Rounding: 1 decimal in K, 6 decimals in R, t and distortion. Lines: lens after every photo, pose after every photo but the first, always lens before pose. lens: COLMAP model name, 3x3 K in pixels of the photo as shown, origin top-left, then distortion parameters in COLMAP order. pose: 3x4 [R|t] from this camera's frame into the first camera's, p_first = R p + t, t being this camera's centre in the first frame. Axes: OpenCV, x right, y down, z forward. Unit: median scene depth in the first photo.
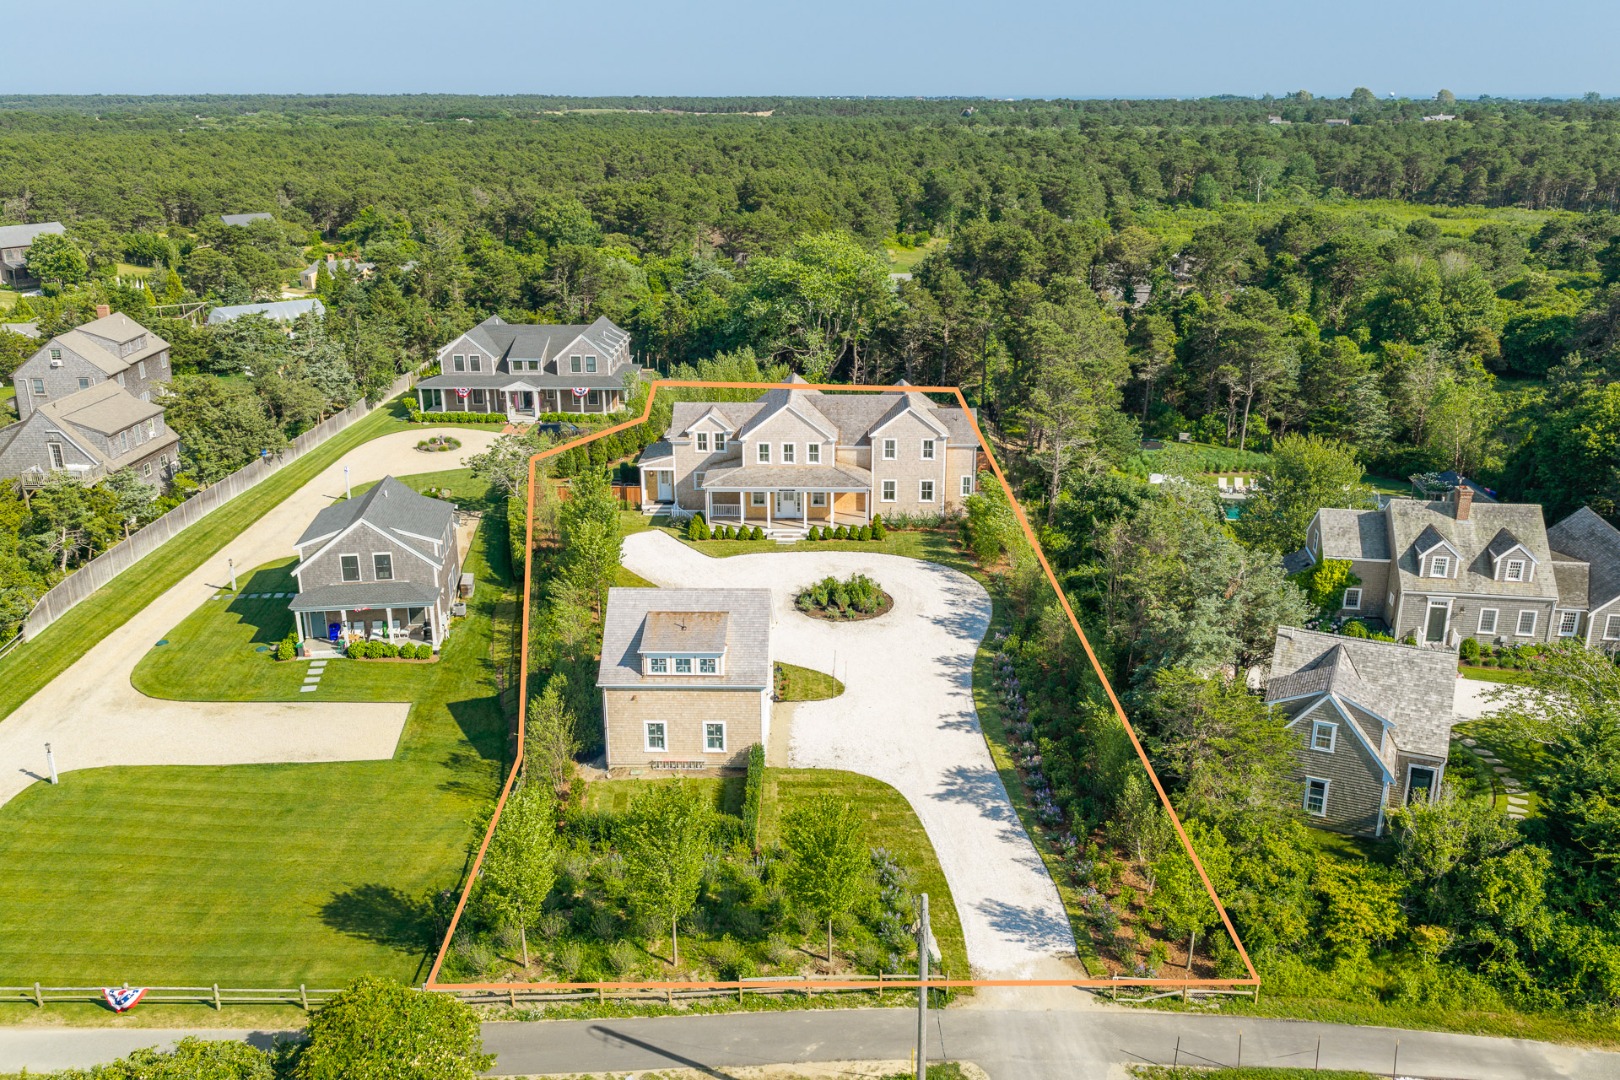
lens RADIAL K [[1340.1, 0, 810.0], [0, 1340.1, 540.0], [0, 0, 1]] dist [0.029979, -0.003425]
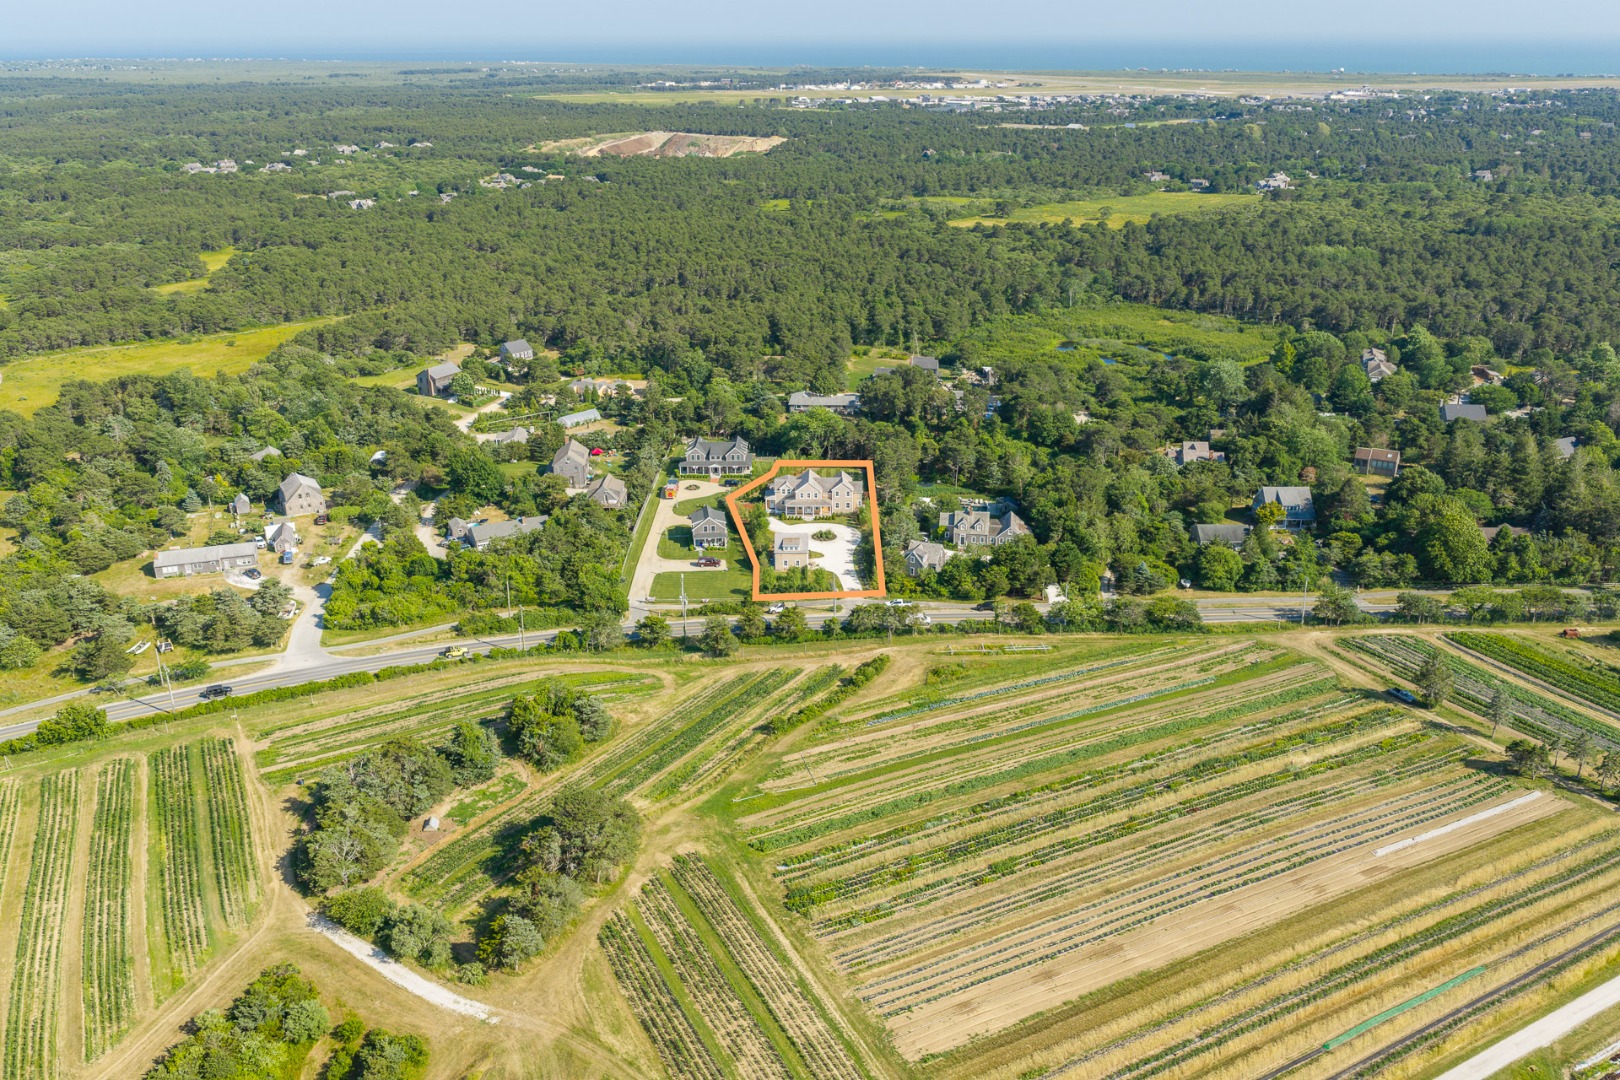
lens RADIAL K [[1340.1, 0, 810.0], [0, 1340.1, 540.0], [0, 0, 1]] dist [0.029979, -0.003425]
pose [[0.999940, -0.006477, 0.008887, -0.048089], [0.006129, 0.999232, 0.038698, -0.089721], [-0.009130, -0.038641, 0.999211, -2.733445]]
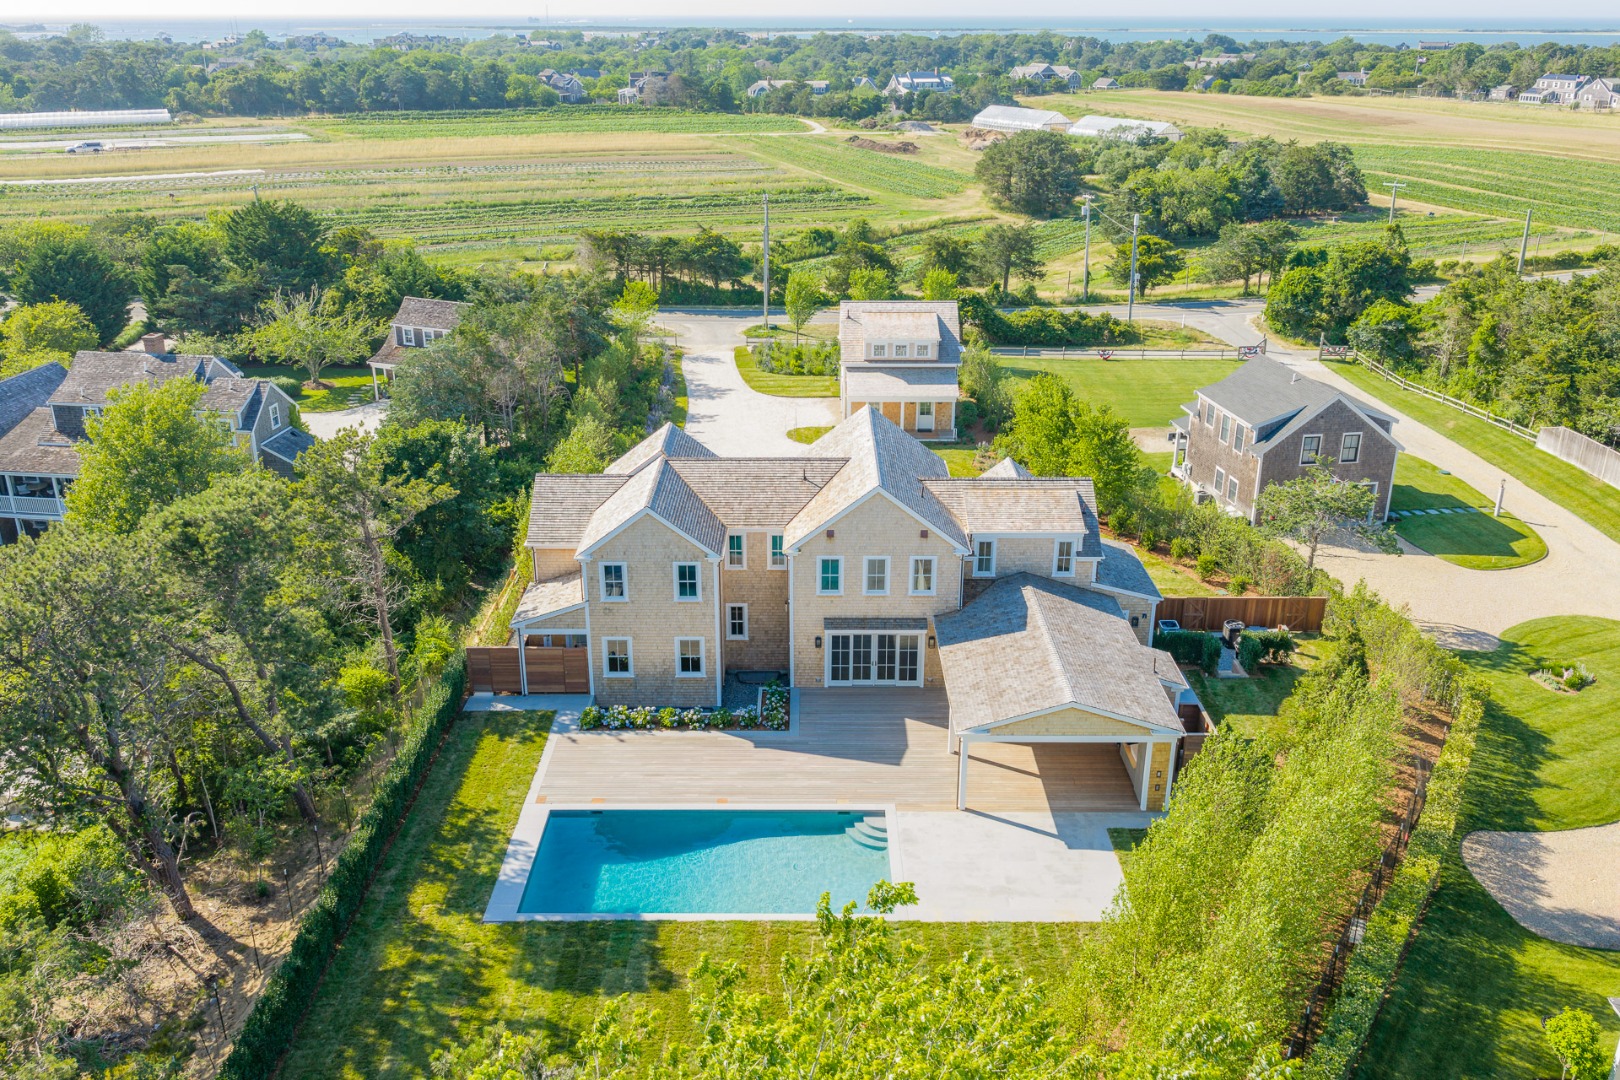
lens RADIAL K [[1359.2, 0, 810.0], [0, 1359.2, 540.0], [0, 0, 1]] dist [-0.006630, 0.006114]
pose [[-0.999716, -0.001528, -0.023794, 0.027118], [-0.016397, 0.768582, 0.639541, -0.479579], [0.017310, 0.639749, -0.768389, 1.596710]]
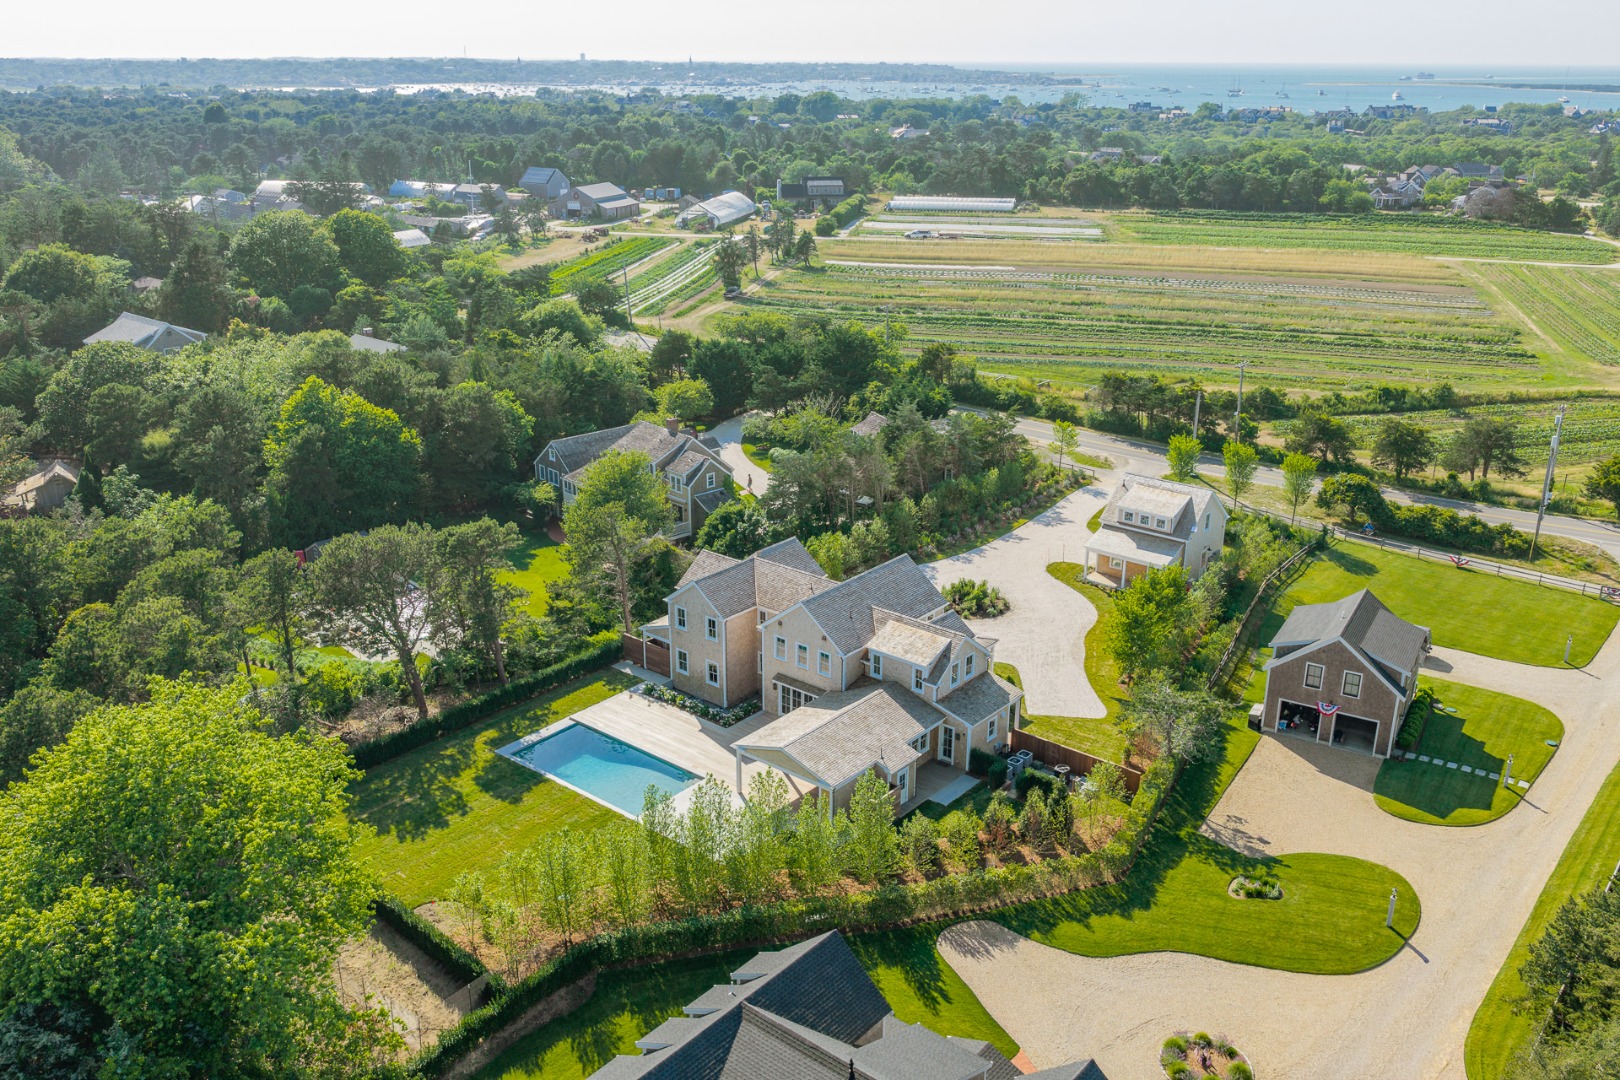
lens RADIAL K [[1340.1, 0, 810.0], [0, 1340.1, 540.0], [0, 0, 1]] dist [0.029979, -0.003425]
pose [[-0.785172, -0.222260, 0.578019, -0.527557], [0.184017, 0.807481, 0.560458, -0.680037], [-0.591307, 0.546421, -0.593111, 1.666141]]
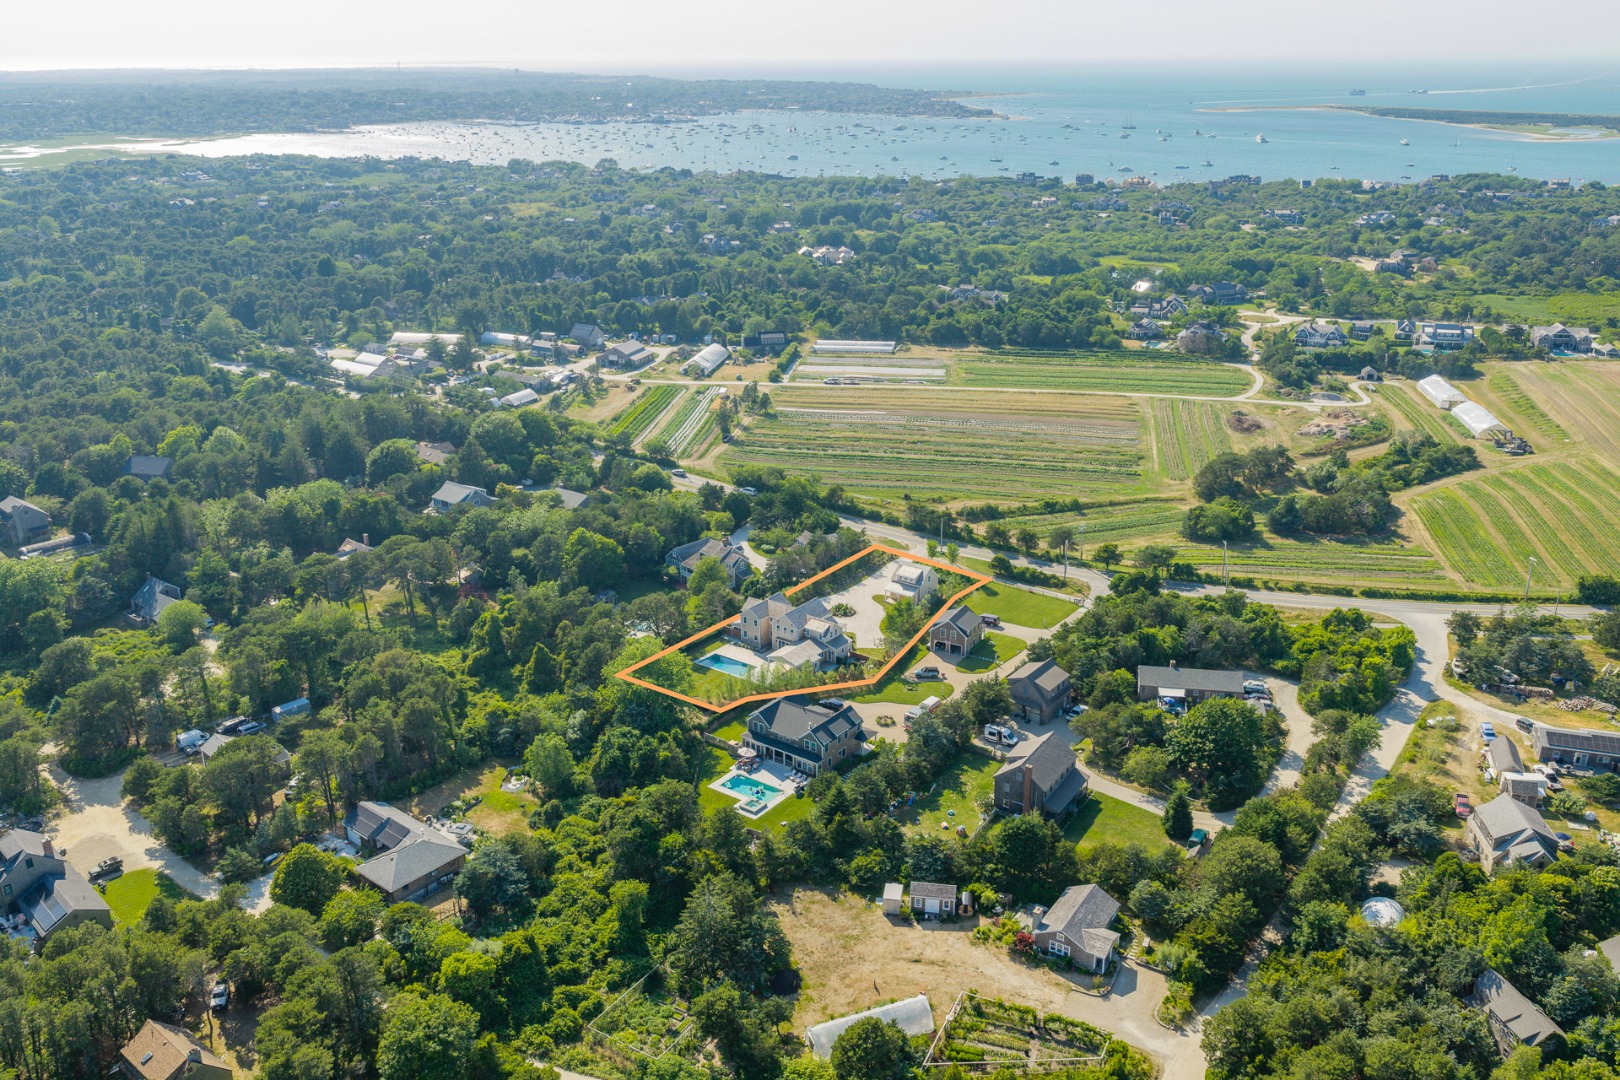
lens RADIAL K [[1340.1, 0, 810.0], [0, 1340.1, 540.0], [0, 0, 1]] dist [0.029979, -0.003425]
pose [[-0.815748, -0.204424, 0.541079, -1.623138], [0.178721, 0.800604, 0.571919, -1.953726], [-0.550104, 0.563244, -0.616556, 2.856879]]
